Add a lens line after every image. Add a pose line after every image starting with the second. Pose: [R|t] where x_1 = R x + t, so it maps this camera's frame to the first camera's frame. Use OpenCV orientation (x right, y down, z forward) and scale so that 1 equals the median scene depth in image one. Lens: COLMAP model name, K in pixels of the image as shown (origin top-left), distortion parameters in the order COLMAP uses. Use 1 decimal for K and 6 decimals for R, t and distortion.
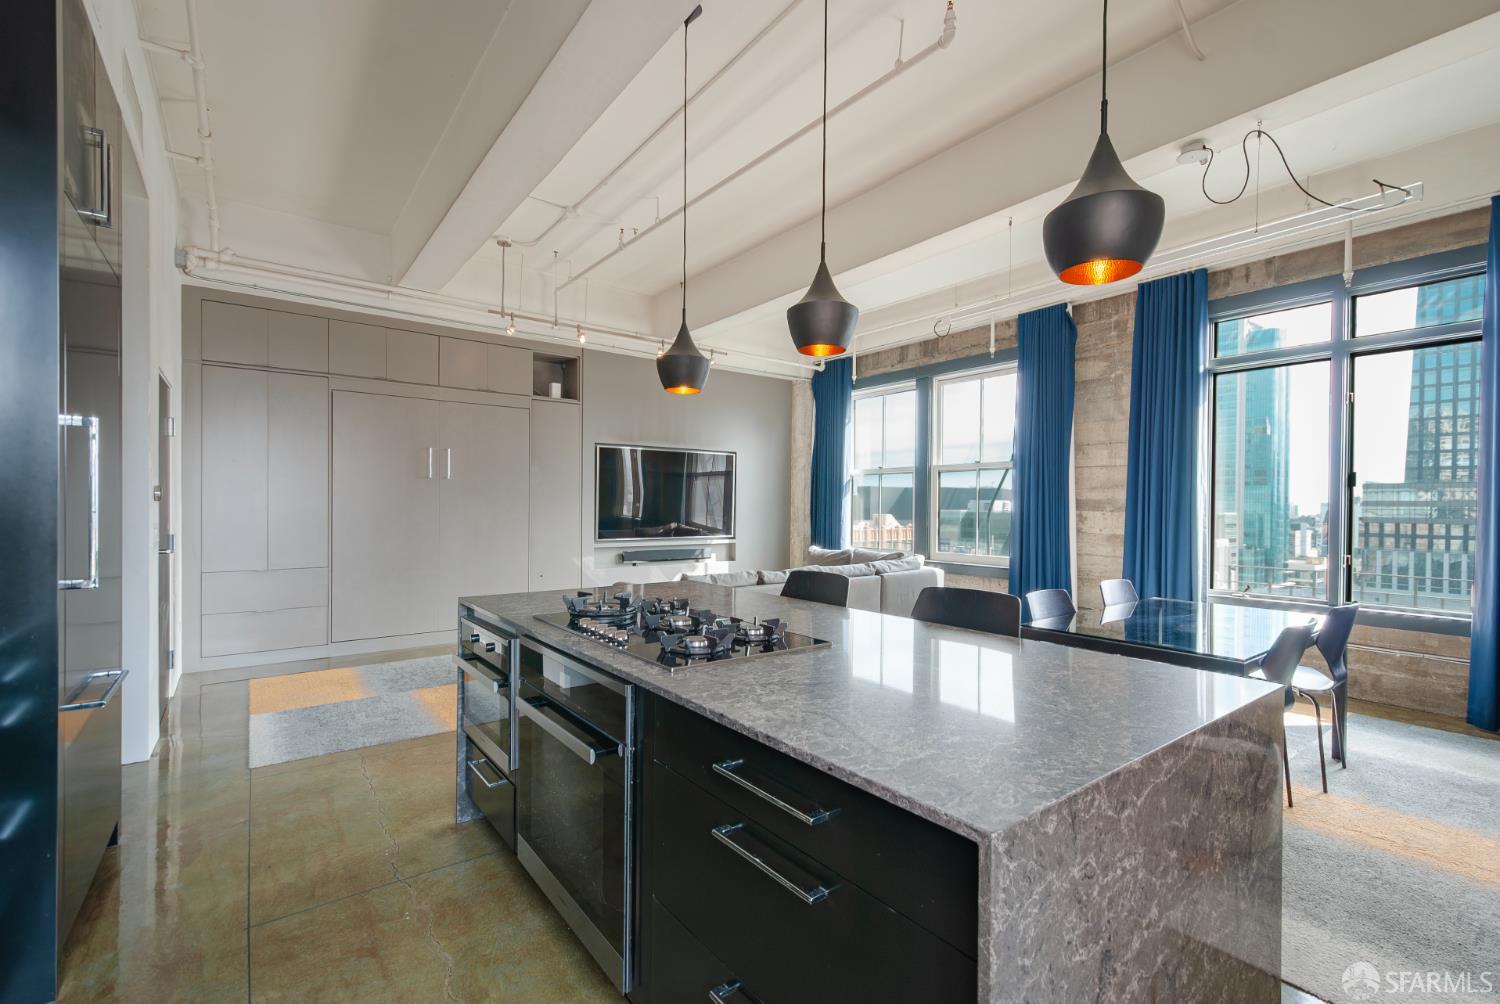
lens RADIAL K [[657.8, 0, 750.0], [0, 657.8, 502.0], [0, 0, 1]] dist [0.087283, -0.000024]
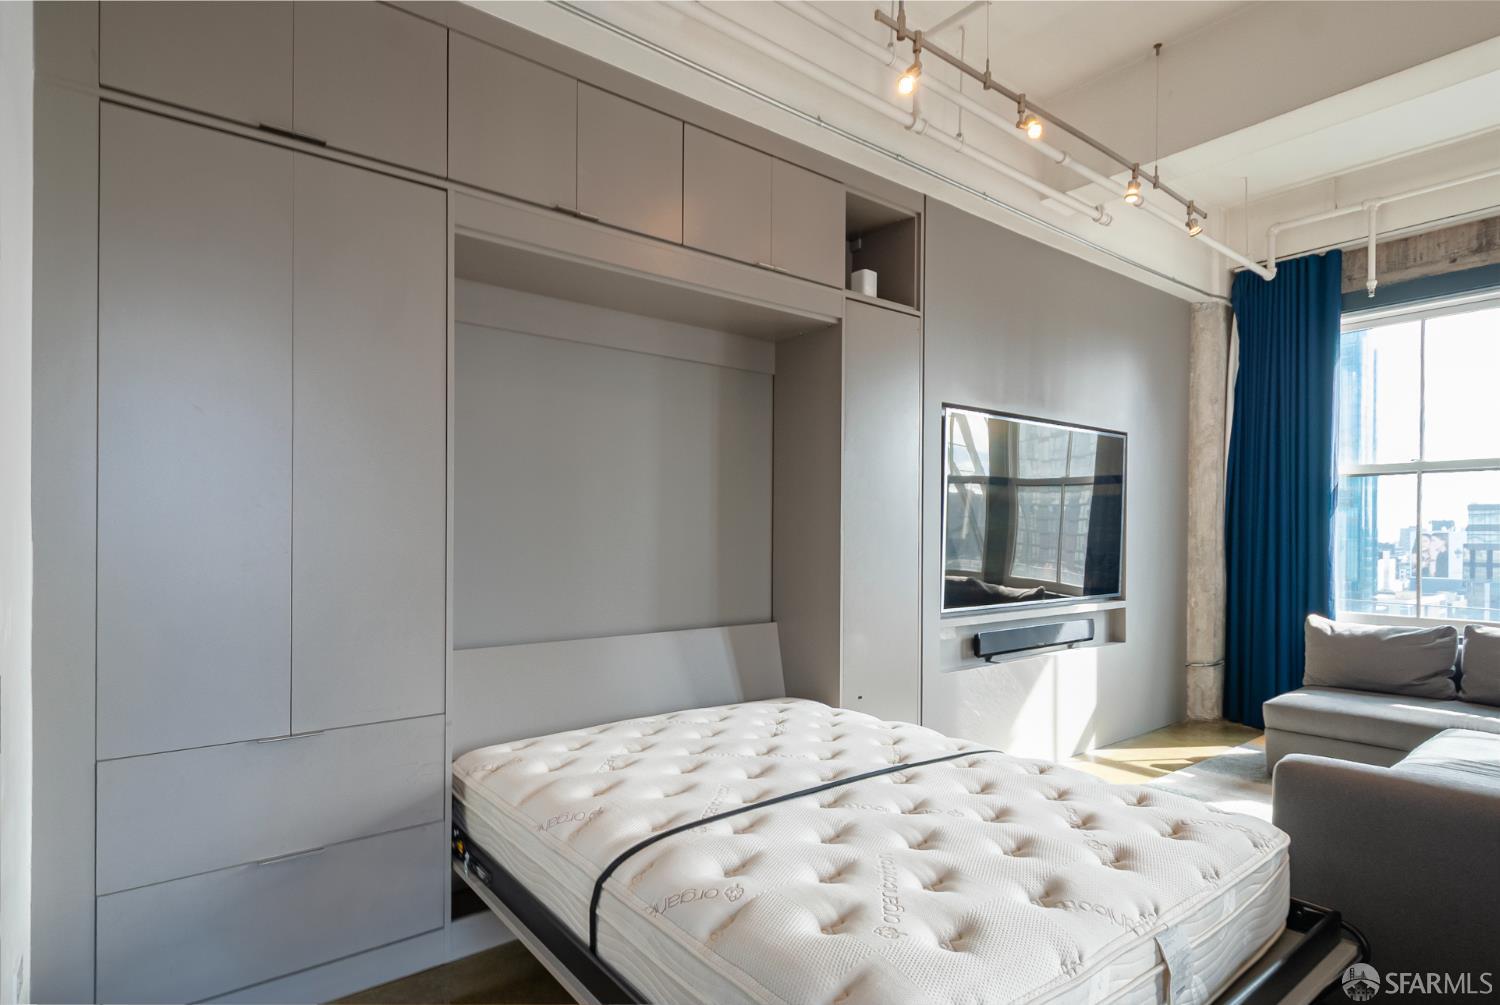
lens RADIAL K [[777.3, 0, 751.2], [0, 777.3, 525.6], [0, 0, 1]] dist [-0.000125, 0.000360]
pose [[0.999877, -0.003307, 0.015346, -0.229799], [0.003380, 0.999983, -0.004689, -0.000378], [-0.015330, 0.004740, 0.999871, 0.281792]]
